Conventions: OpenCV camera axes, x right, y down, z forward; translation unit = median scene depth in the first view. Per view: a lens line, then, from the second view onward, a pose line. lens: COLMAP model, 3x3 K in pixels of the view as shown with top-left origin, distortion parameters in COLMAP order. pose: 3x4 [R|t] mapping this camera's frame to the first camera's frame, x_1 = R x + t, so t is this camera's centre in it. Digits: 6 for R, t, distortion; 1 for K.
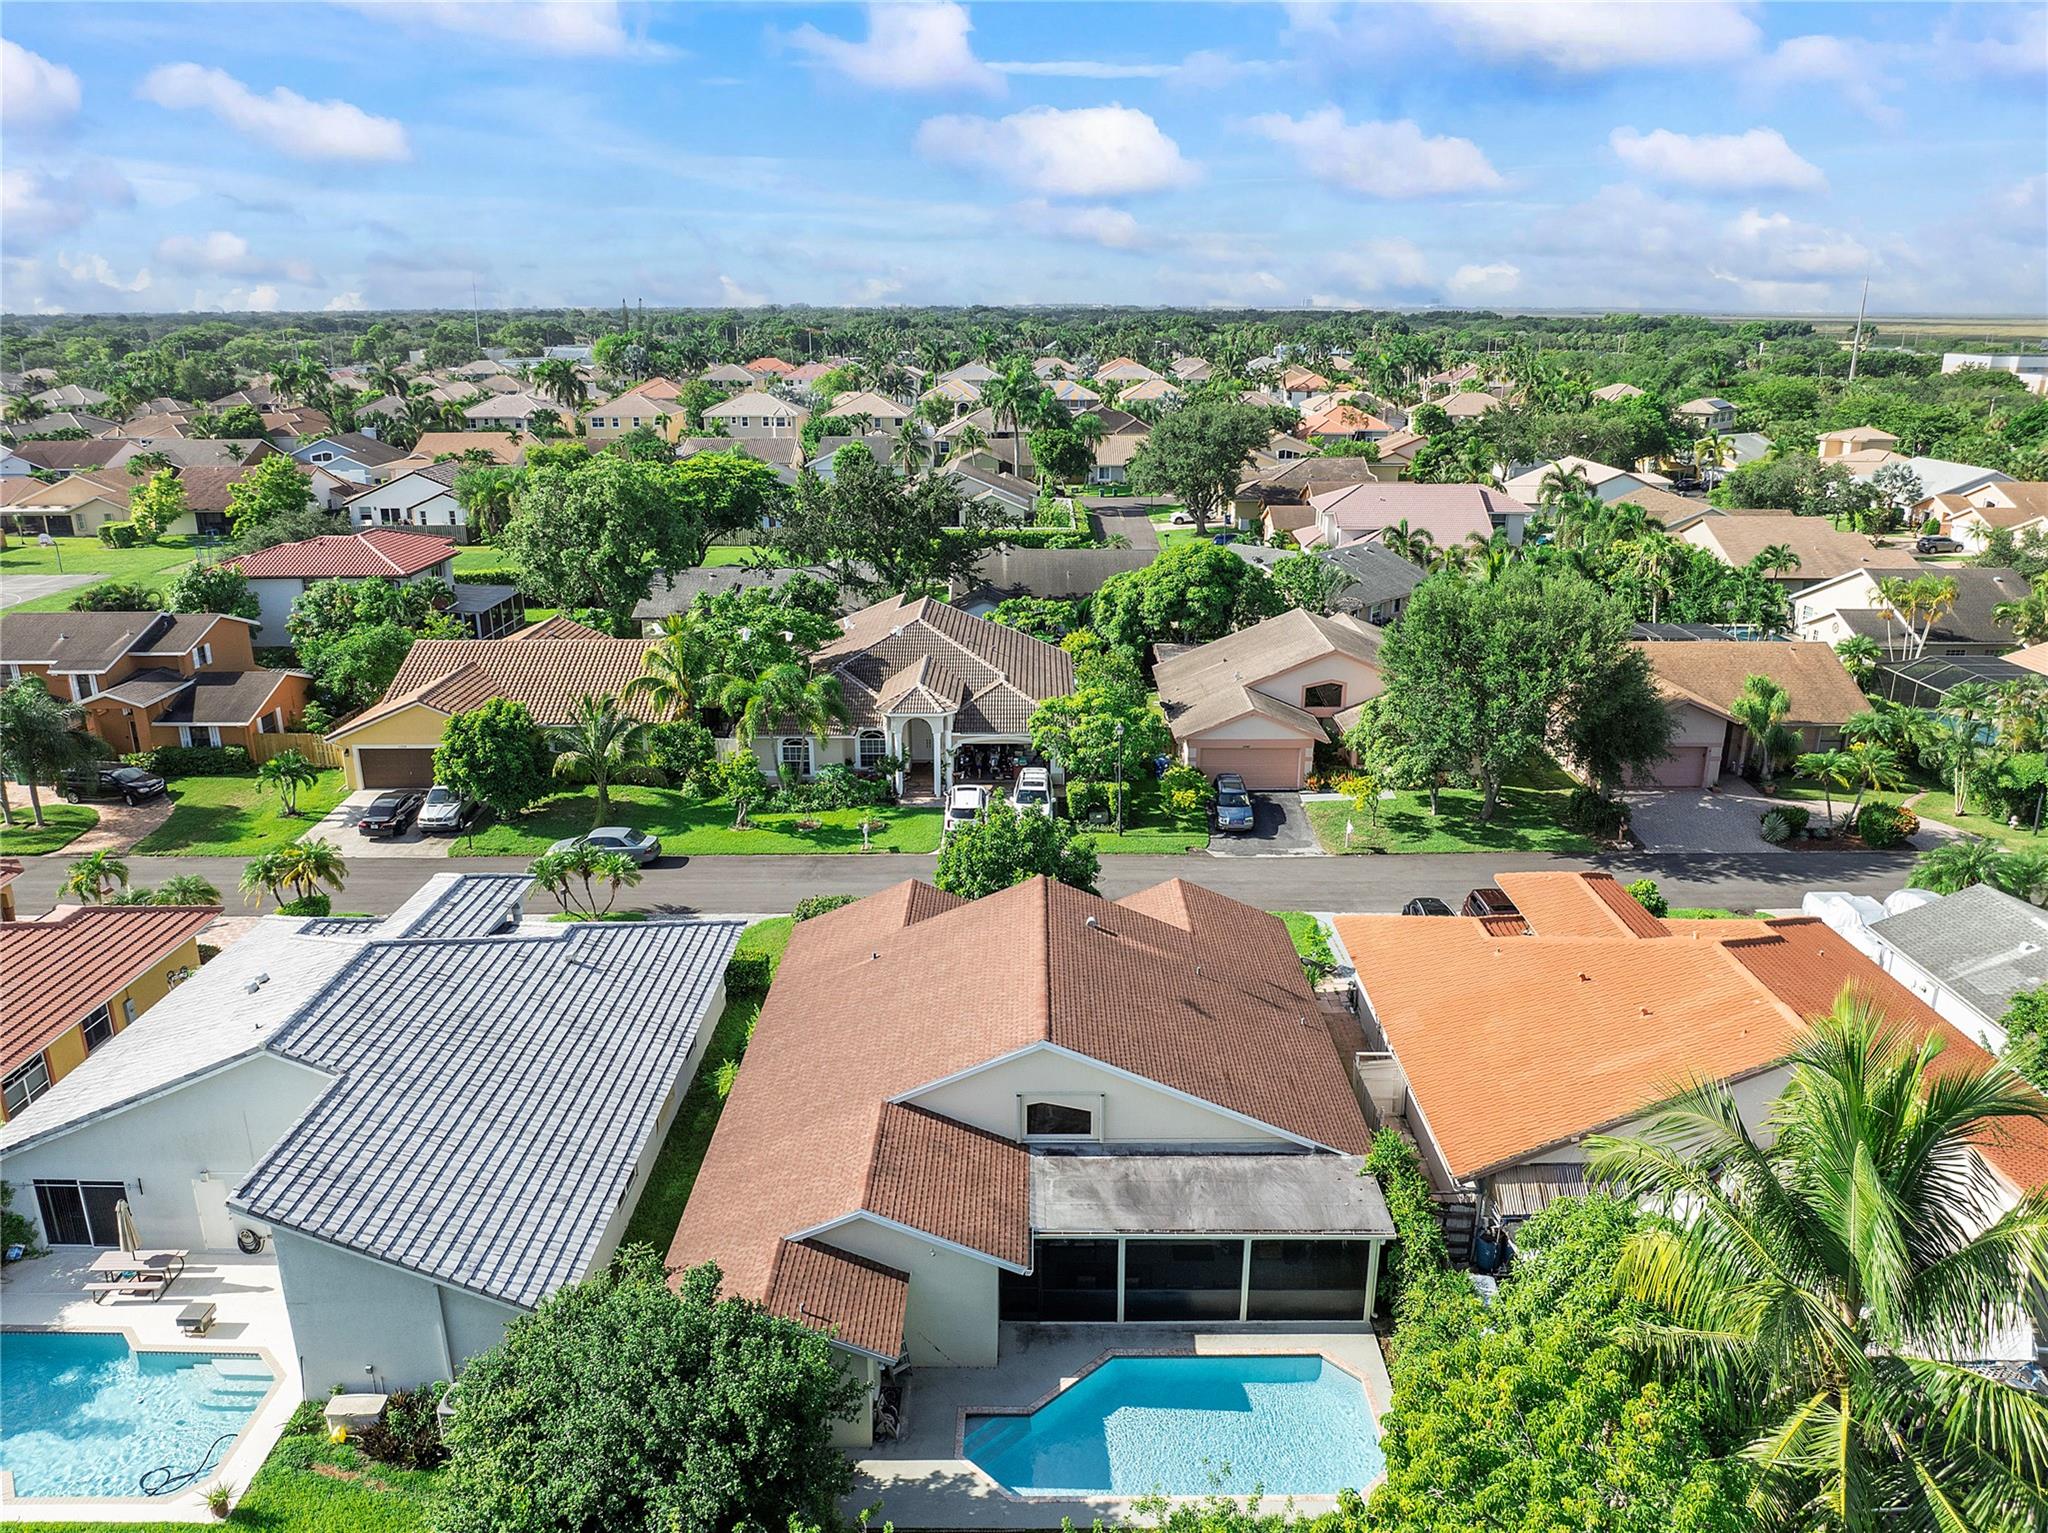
lens RADIAL K [[1425.3, 0, 1024.0], [0, 1425.3, 766.5], [0, 0, 1]] dist [-0.000629, -0.068276]
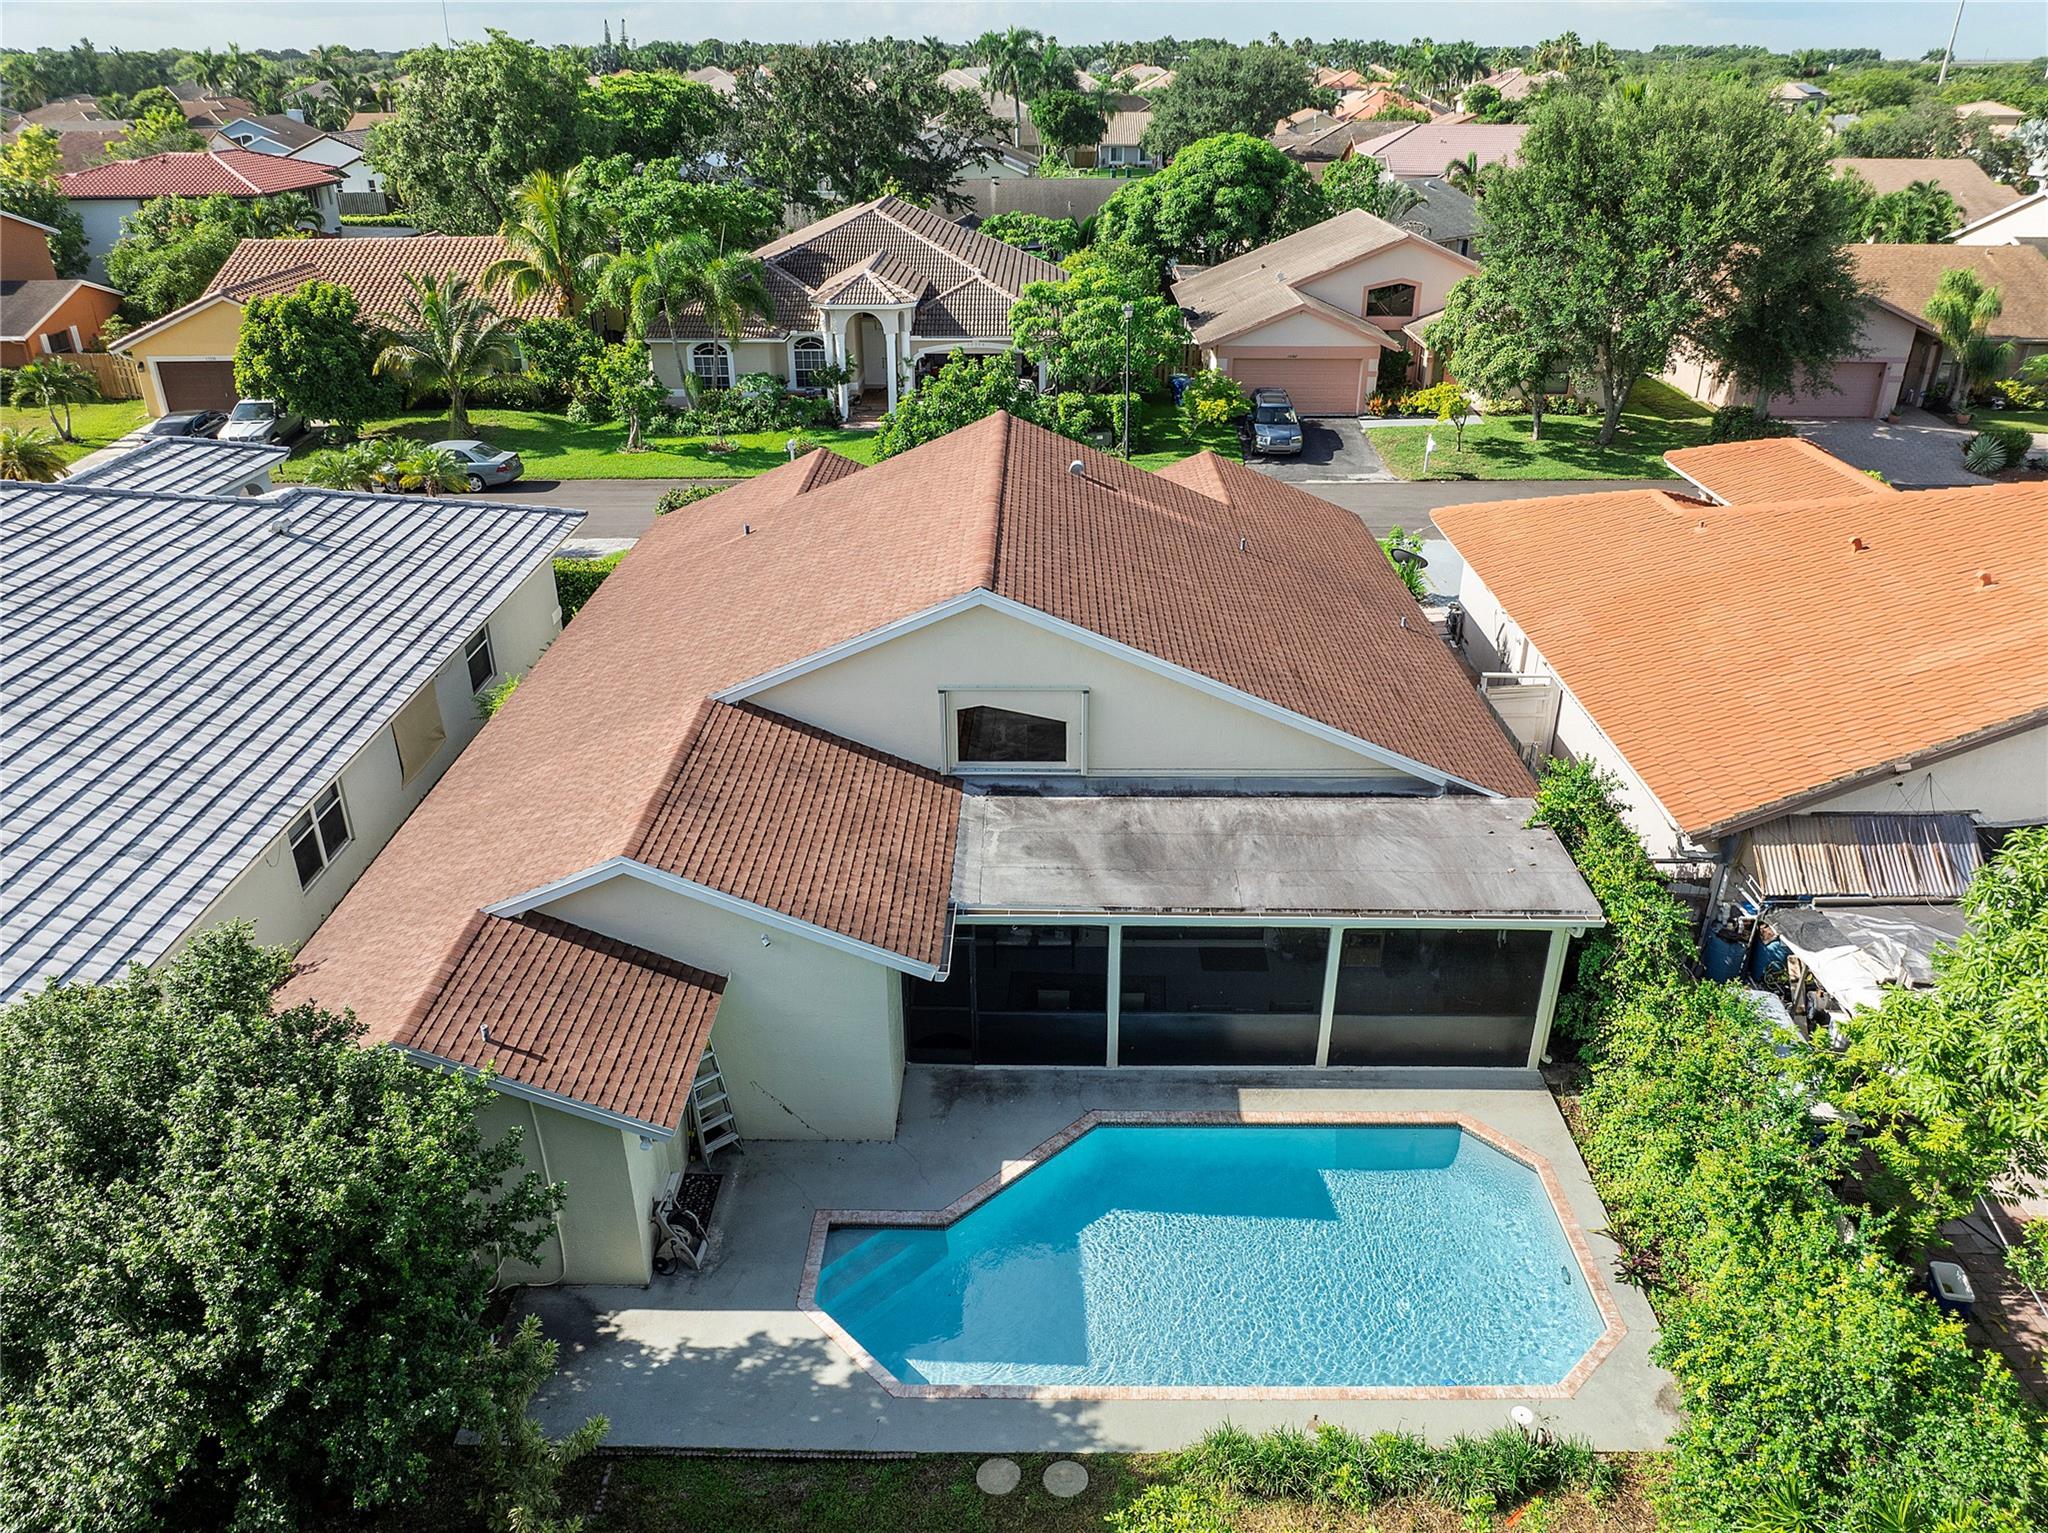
lens RADIAL K [[1432.5, 0, 1019.0], [0, 1432.5, 721.9], [0, 0, 1]] dist [-0.020119, -0.002002]
pose [[0.999943, 0.004035, -0.009888, 0.018045], [-0.002709, 0.991428, 0.130629, 0.089180], [0.010330, -0.130594, 0.991382, 0.224127]]
